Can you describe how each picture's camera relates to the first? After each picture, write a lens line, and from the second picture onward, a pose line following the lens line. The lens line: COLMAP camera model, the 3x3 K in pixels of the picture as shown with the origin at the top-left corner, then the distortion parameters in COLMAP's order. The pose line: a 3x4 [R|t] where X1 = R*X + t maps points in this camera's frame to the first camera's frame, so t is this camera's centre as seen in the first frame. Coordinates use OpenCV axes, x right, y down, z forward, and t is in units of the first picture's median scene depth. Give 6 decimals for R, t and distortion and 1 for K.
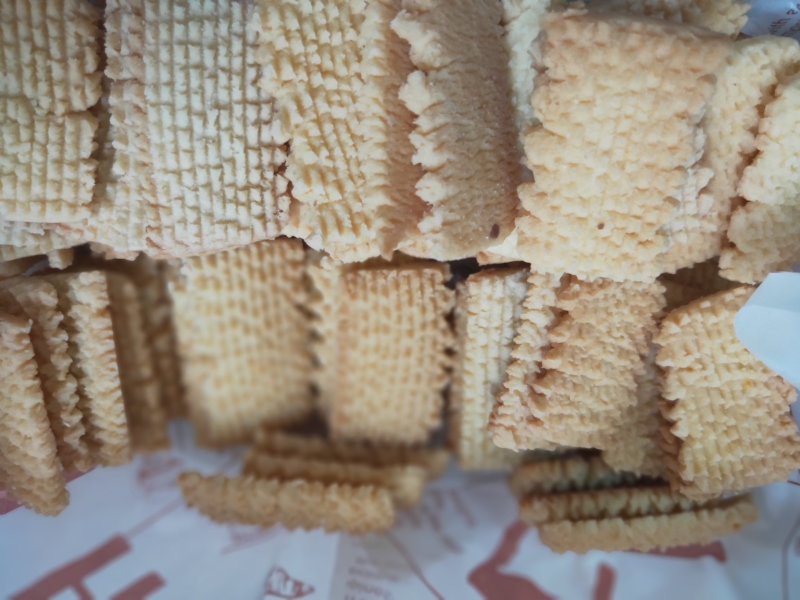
lens RADIAL K [[628.2, 0, 400.5], [0, 628.2, 303.6], [0, 0, 1]] dist [0.017202, -0.011200]
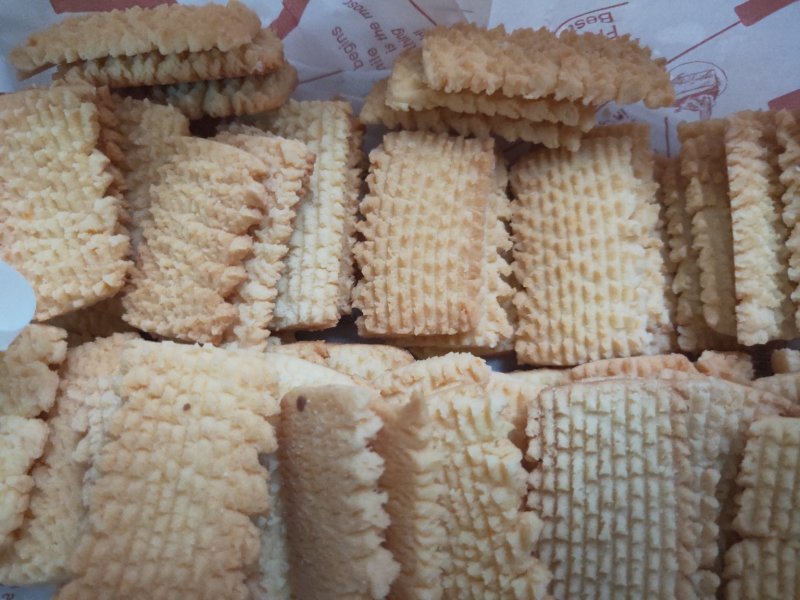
lens RADIAL K [[628.2, 0, 400.5], [0, 628.2, 303.6], [0, 0, 1]] dist [0.017202, -0.011200]
pose [[-0.998996, -0.020762, 0.039691, -0.024145], [0.014503, -0.988287, -0.151919, 0.146818], [0.042380, -0.151191, 0.987596, 0.106401]]
